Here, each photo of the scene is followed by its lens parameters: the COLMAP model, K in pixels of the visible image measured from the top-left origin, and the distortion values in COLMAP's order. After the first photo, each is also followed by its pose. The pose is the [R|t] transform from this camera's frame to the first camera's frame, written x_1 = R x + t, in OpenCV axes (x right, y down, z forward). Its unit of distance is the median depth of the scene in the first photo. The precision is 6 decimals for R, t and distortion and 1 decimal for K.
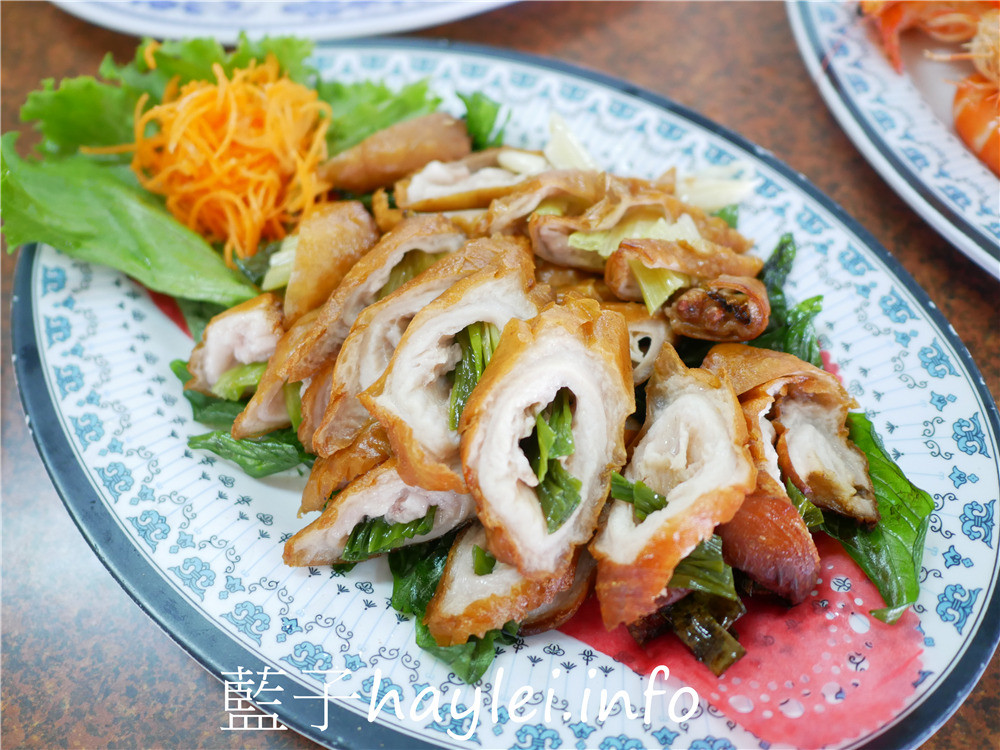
lens RADIAL K [[869.4, 0, 500.0], [0, 869.4, 375.0], [0, 0, 1]] dist [-0.045220, -0.000627]
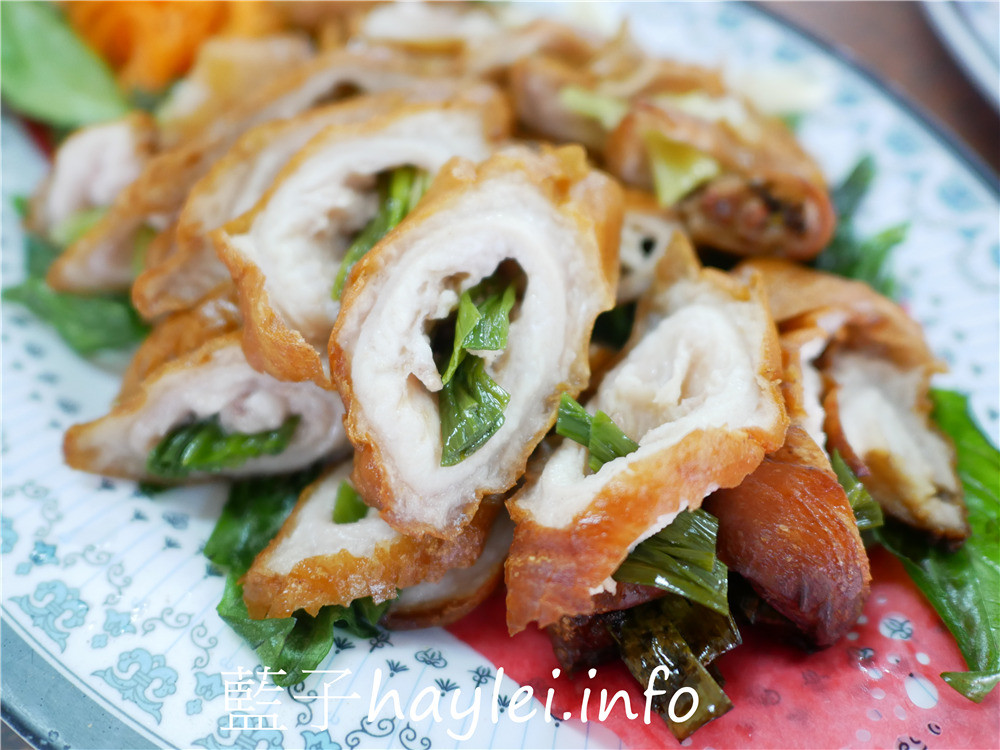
lens RADIAL K [[869.4, 0, 500.0], [0, 869.4, 375.0], [0, 0, 1]] dist [-0.045220, -0.000627]
pose [[0.988014, 0.148605, -0.041776, 0.108755], [-0.150688, 0.987205, -0.052141, 0.139173], [0.033493, 0.057812, 0.997766, 0.357626]]
